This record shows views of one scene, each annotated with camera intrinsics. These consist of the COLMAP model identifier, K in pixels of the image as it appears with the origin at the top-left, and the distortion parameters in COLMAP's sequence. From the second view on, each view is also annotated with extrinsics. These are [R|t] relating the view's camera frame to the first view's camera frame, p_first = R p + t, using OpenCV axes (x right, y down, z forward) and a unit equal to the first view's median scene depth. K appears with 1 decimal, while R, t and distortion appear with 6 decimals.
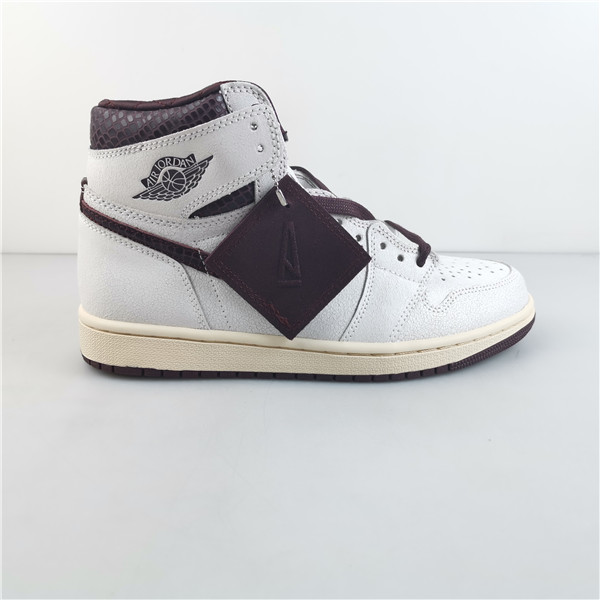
lens RADIAL K [[664.8, 0, 300.0], [0, 664.8, 300.0], [0, 0, 1]] dist [0.056325, 0.008389]
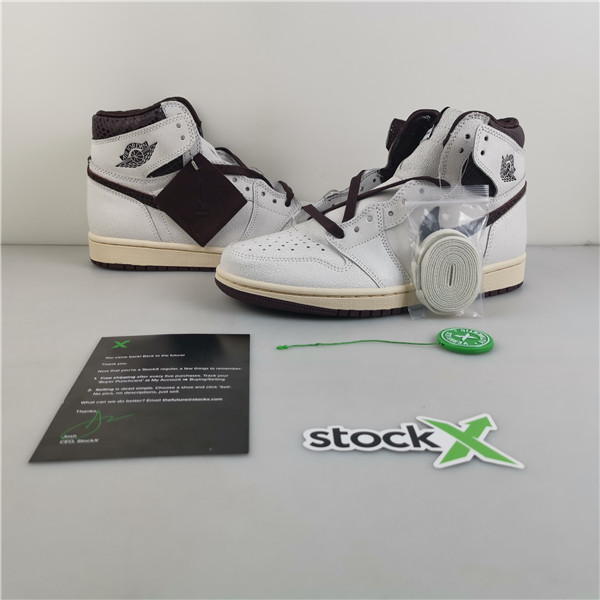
lens RADIAL K [[664.8, 0, 300.0], [0, 664.8, 300.0], [0, 0, 1]] dist [0.056325, 0.008389]
pose [[0.998748, -0.004862, -0.049781, 0.324499], [0.006066, 0.999692, 0.024063, 0.161536], [0.049649, -0.024335, 0.998470, -0.759911]]
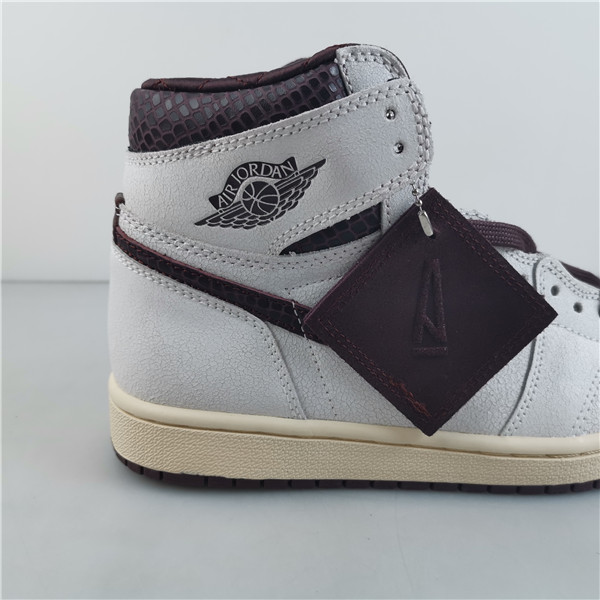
lens RADIAL K [[664.8, 0, 300.0], [0, 664.8, 300.0], [0, 0, 1]] dist [0.056325, 0.008389]
pose [[0.999983, -0.002752, -0.005194, -0.141056], [0.002693, 0.999932, -0.011355, -0.069192], [0.005225, 0.011341, 0.999922, 0.336235]]
